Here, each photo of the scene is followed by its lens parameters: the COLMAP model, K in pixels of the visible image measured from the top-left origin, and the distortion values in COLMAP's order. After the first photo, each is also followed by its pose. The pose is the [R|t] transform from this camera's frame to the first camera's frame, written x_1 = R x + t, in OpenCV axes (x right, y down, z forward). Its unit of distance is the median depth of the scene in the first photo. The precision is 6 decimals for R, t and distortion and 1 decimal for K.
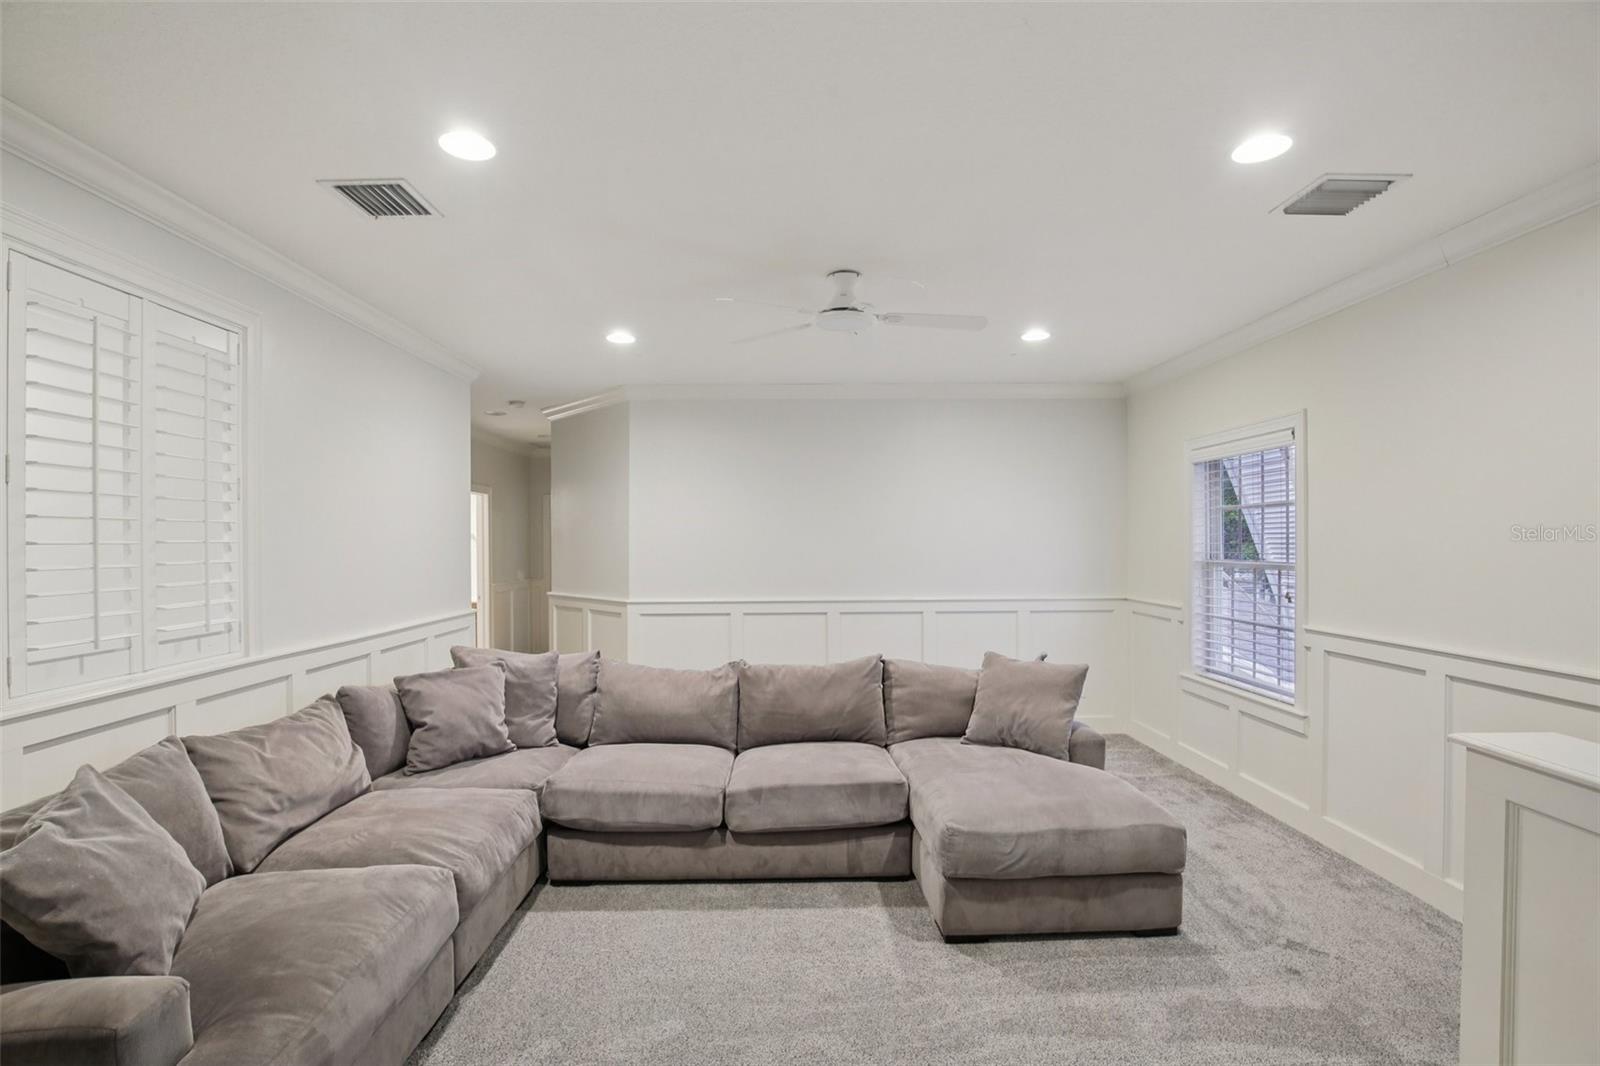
lens RADIAL K [[747.0, 0, 793.2], [0, 747.0, 542.7], [0, 0, 1]] dist [-0.029568, 0.000583]
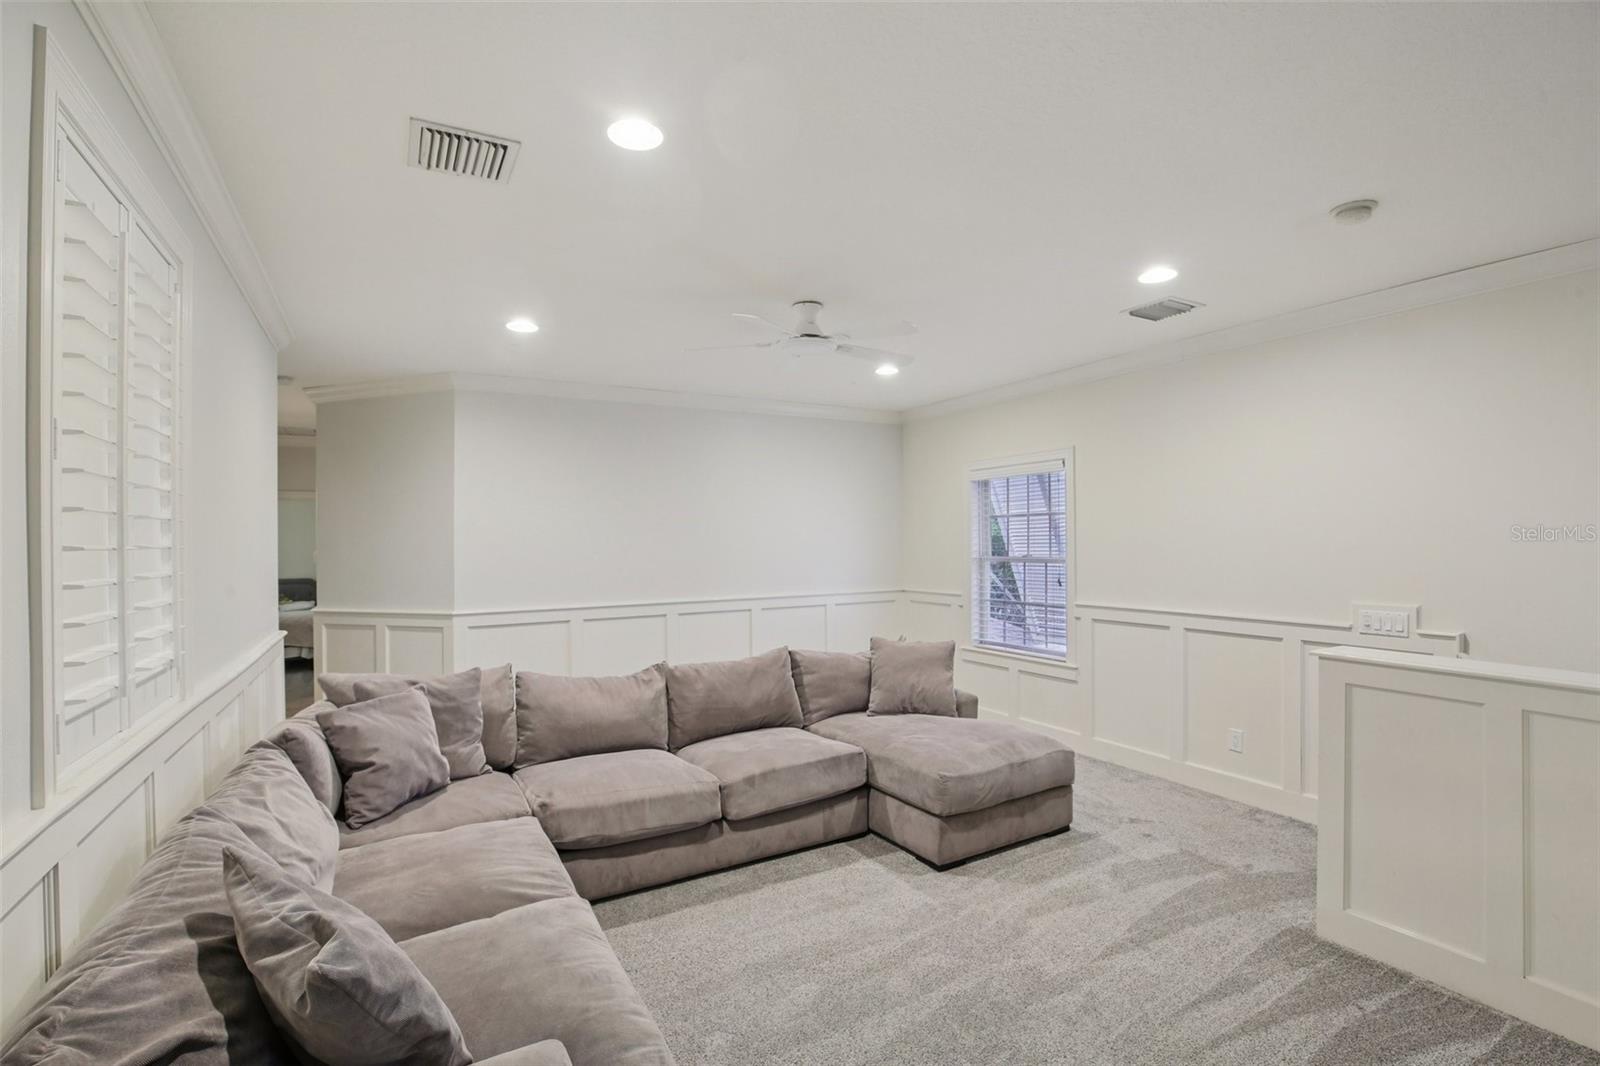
lens RADIAL K [[747.0, 0, 793.2], [0, 747.0, 542.7], [0, 0, 1]] dist [-0.029568, 0.000583]
pose [[0.873520, -0.005226, 0.486760, -0.478233], [0.008547, 0.999953, -0.004603, 0.002231], [-0.486713, 0.008181, 0.873523, 0.036353]]
